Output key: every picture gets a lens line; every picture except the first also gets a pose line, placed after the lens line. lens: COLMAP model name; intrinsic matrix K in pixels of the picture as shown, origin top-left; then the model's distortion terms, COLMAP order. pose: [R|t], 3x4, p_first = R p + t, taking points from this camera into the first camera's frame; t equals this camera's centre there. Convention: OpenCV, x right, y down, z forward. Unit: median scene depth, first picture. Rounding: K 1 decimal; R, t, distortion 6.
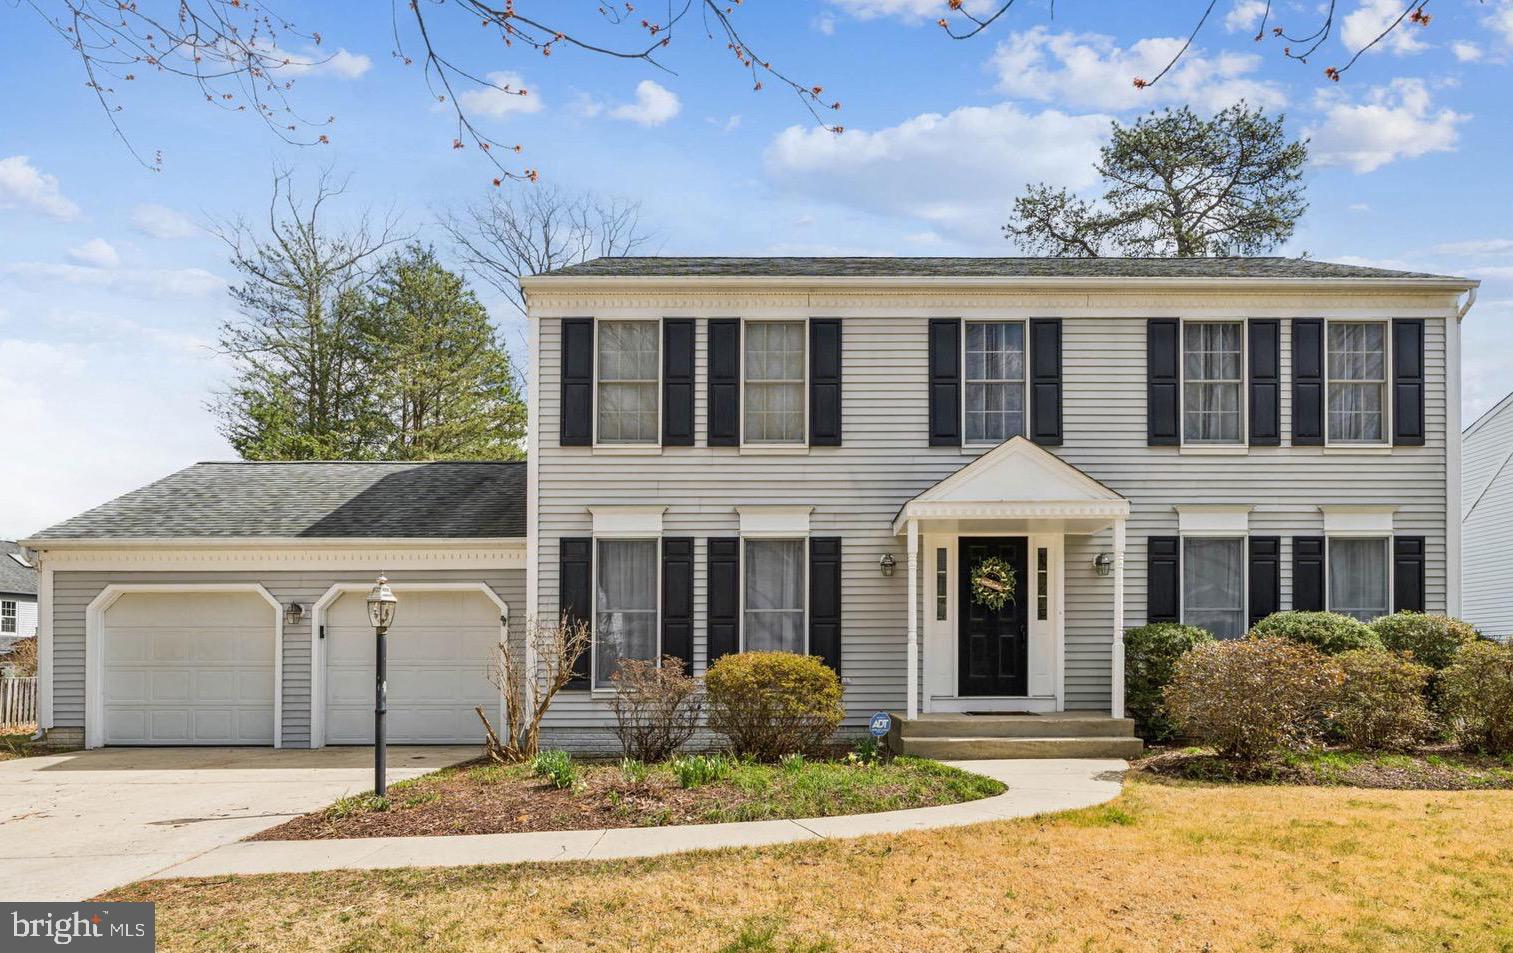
lens RADIAL K [[1033.9, 0, 756.5], [0, 1033.9, 647.3], [0, 0, 1]] dist [-0.002282, 0.001164]
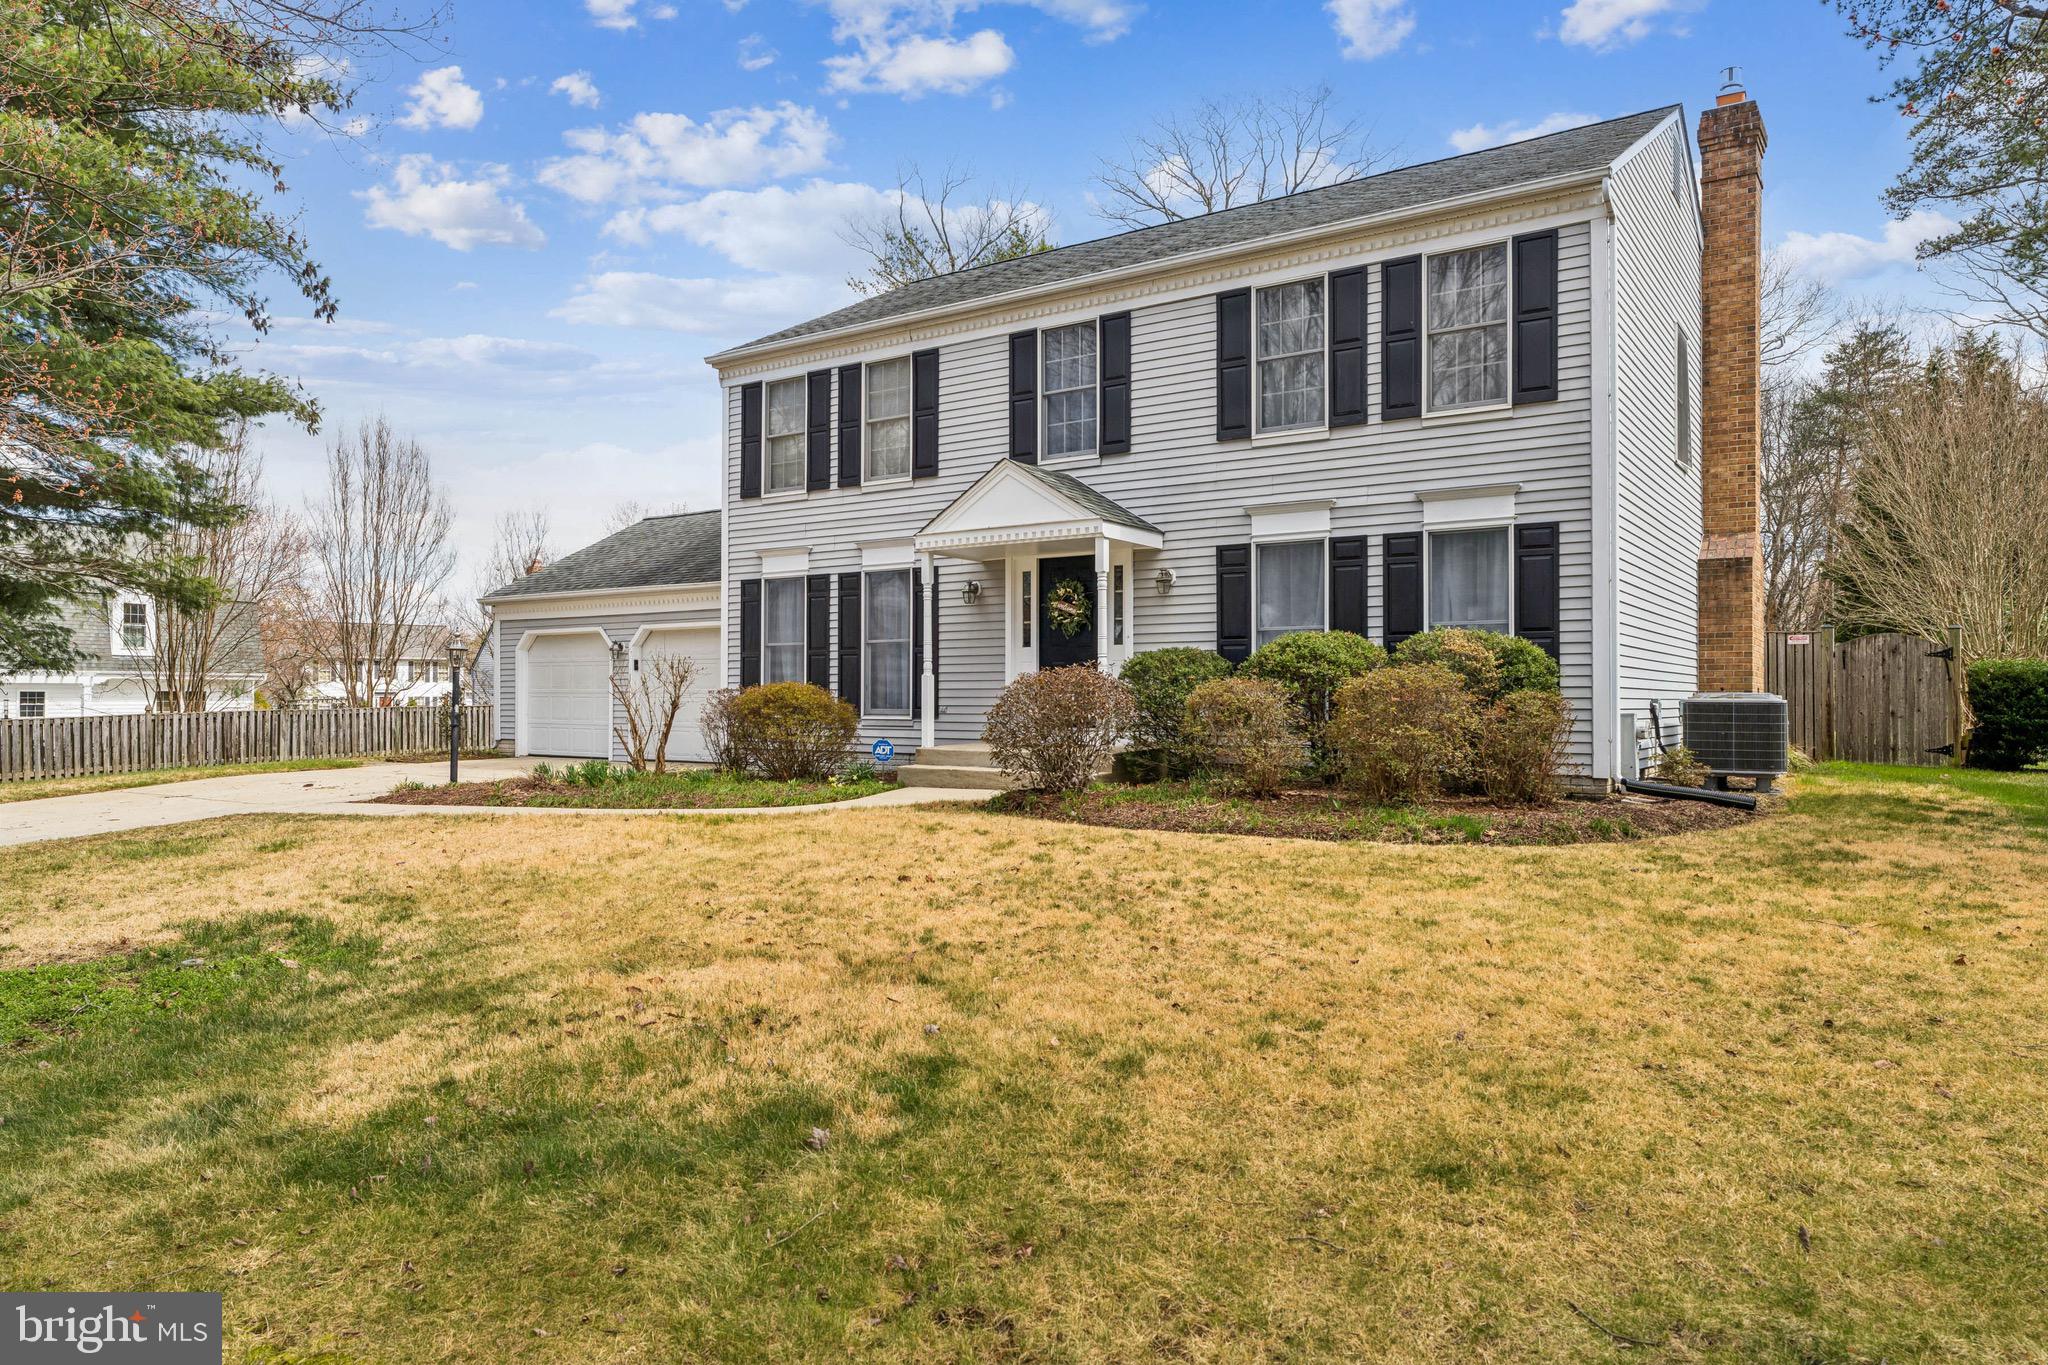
lens RADIAL K [[1311.8, 0, 1024.0], [0, 1311.8, 682.5], [0, 0, 1]] dist [-0.002840, -0.001299]
pose [[0.814404, -0.002313, -0.580293, 0.882159], [0.008341, 0.999935, 0.007721, -0.002468], [0.580238, -0.011128, 0.814371, 0.008138]]
